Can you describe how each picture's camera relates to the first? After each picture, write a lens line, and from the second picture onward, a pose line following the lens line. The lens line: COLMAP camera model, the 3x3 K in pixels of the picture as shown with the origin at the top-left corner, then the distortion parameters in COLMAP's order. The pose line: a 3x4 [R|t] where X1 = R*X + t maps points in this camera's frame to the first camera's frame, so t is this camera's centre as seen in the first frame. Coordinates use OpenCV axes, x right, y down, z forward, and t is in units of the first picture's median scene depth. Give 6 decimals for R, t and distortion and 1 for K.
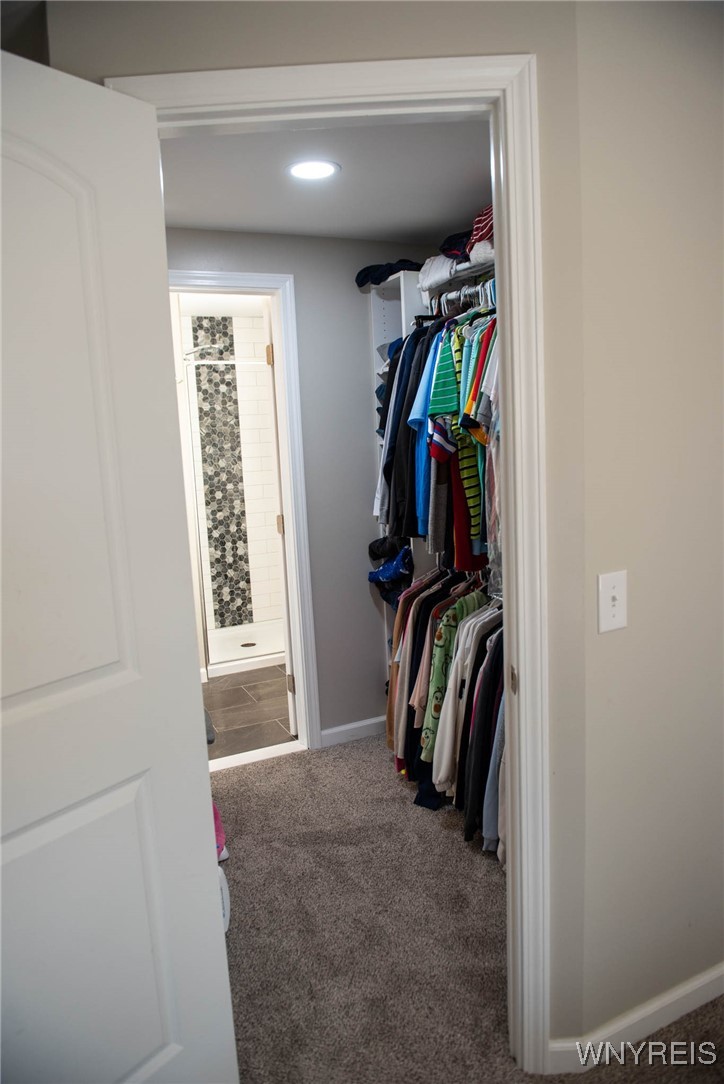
lens RADIAL K [[742.6, 0, 361.5], [0, 742.6, 538.9], [0, 0, 1]] dist [-0.036394, -0.000502]
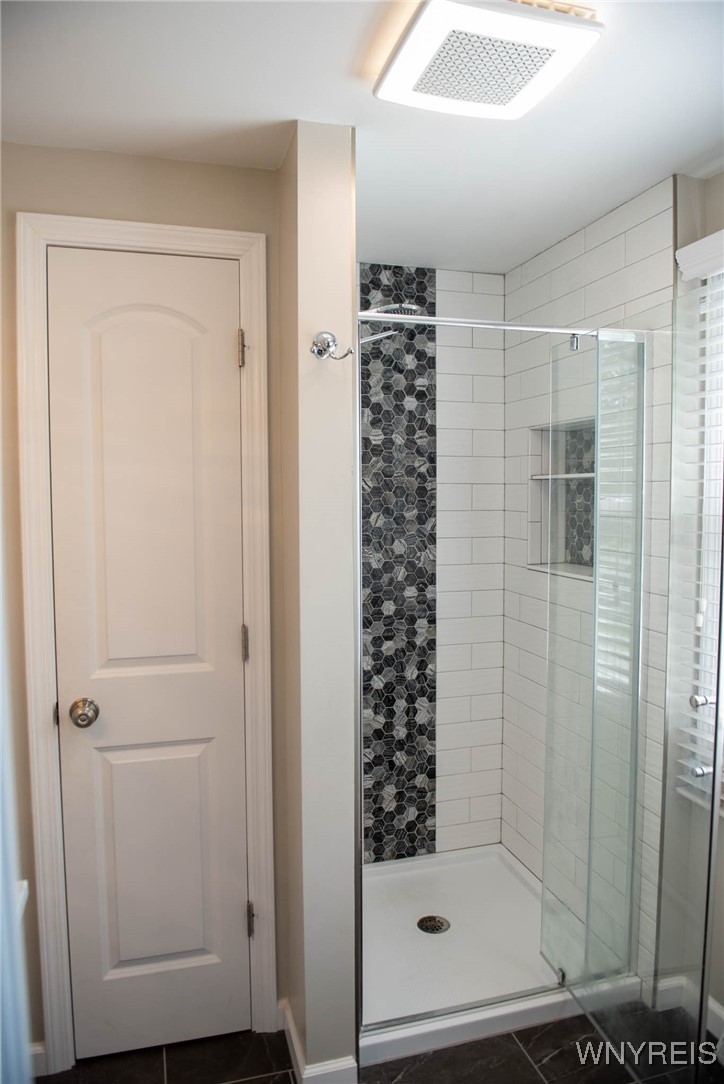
lens RADIAL K [[742.6, 0, 361.9], [0, 742.6, 543.7], [0, 0, 1]] dist [-0.036394, -0.000502]
pose [[0.986247, 0.051922, -0.156911, -0.132436], [-0.063213, 0.995691, -0.067846, -0.067547], [0.152712, 0.076832, 0.985280, 0.486401]]
